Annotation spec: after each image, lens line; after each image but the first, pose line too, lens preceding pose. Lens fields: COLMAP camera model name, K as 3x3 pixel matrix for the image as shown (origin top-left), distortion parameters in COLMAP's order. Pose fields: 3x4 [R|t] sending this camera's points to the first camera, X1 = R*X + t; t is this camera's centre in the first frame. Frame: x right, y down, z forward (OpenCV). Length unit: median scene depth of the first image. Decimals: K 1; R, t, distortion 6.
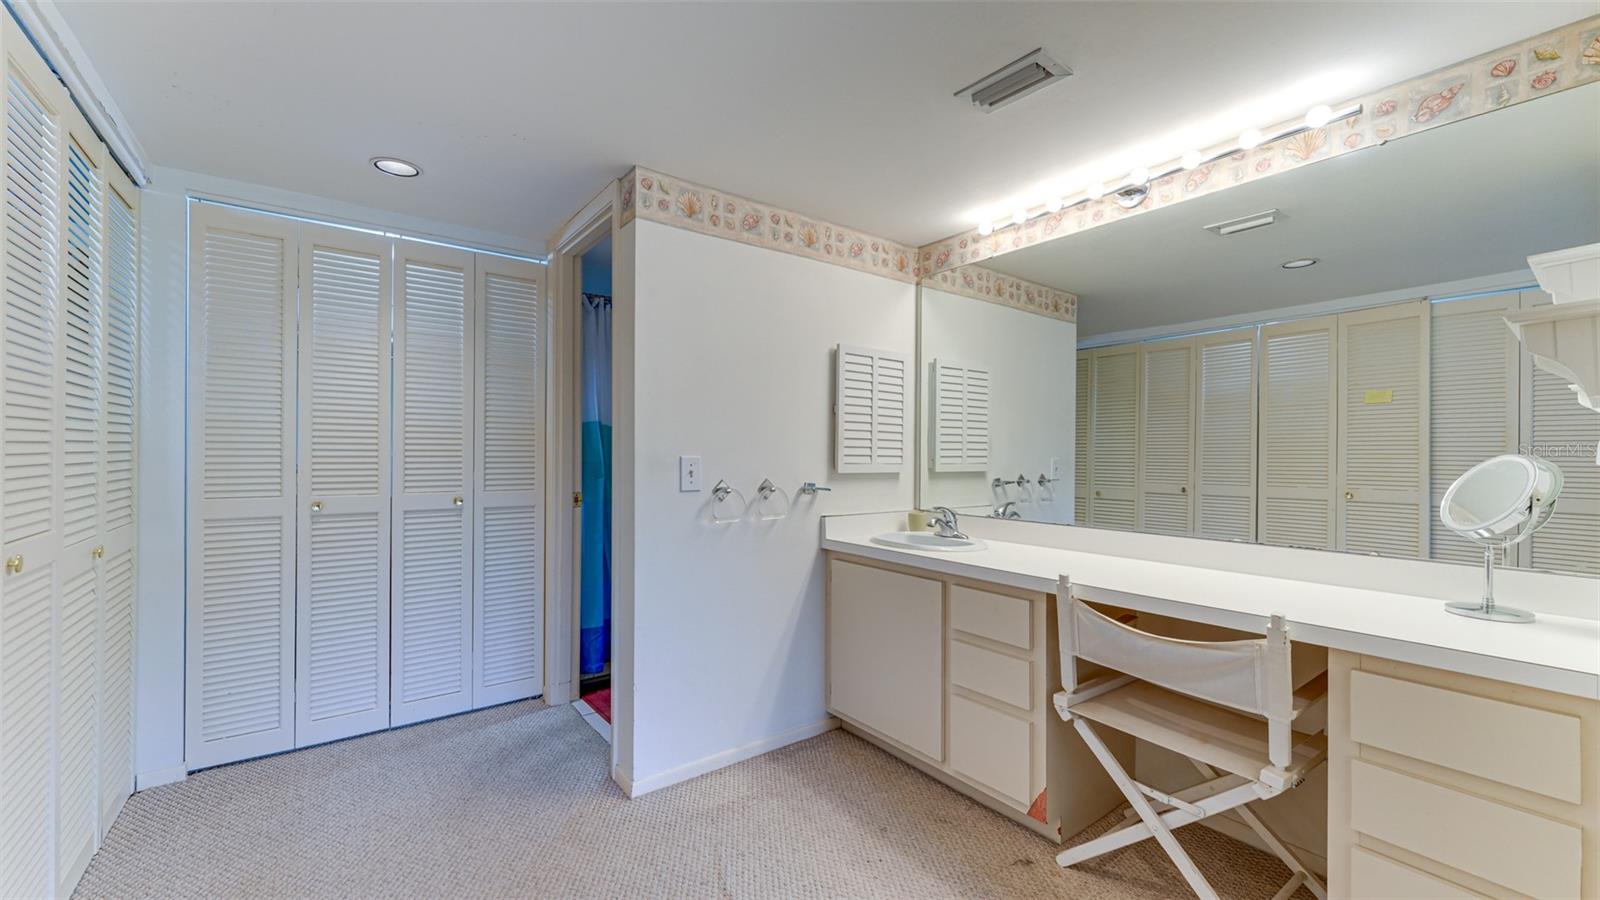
lens RADIAL K [[635.9, 0, 794.5], [0, 635.9, 455.4], [0, 0, 1]] dist [-0.003733, 0.001144]
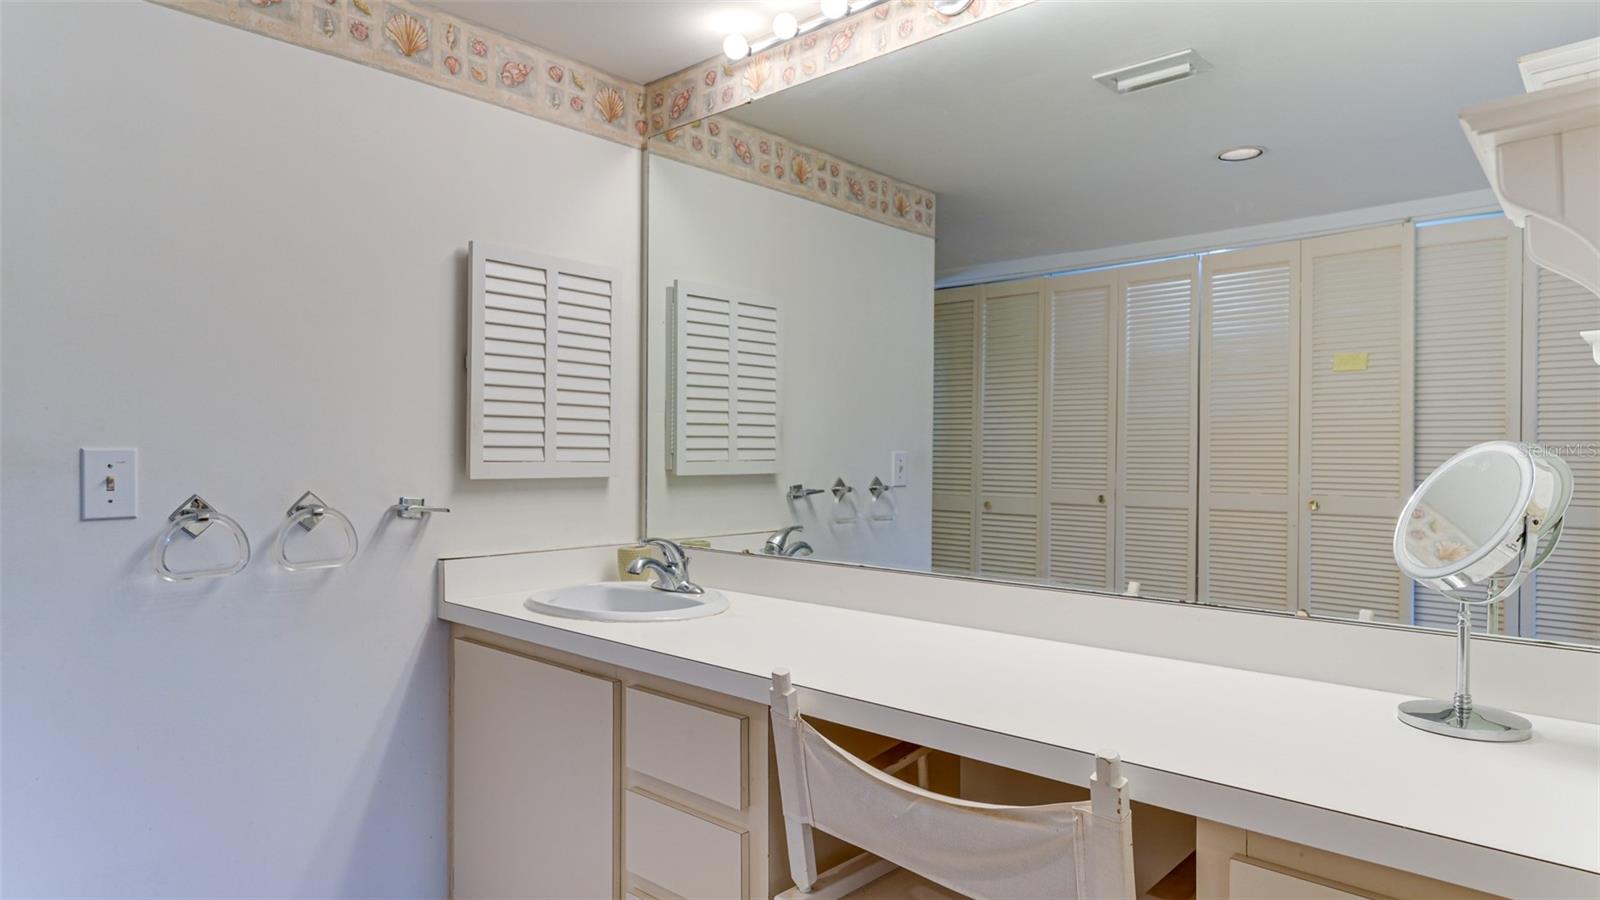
lens RADIAL K [[941.6, 0, 802.5], [0, 941.6, 458.8], [0, 0, 1]] dist [0.021514, -0.003643]
pose [[0.980081, -0.001495, 0.198594, 0.186434], [-0.001261, 0.999905, 0.013750, -0.001374], [-0.198596, -0.013726, 0.979985, 0.151173]]
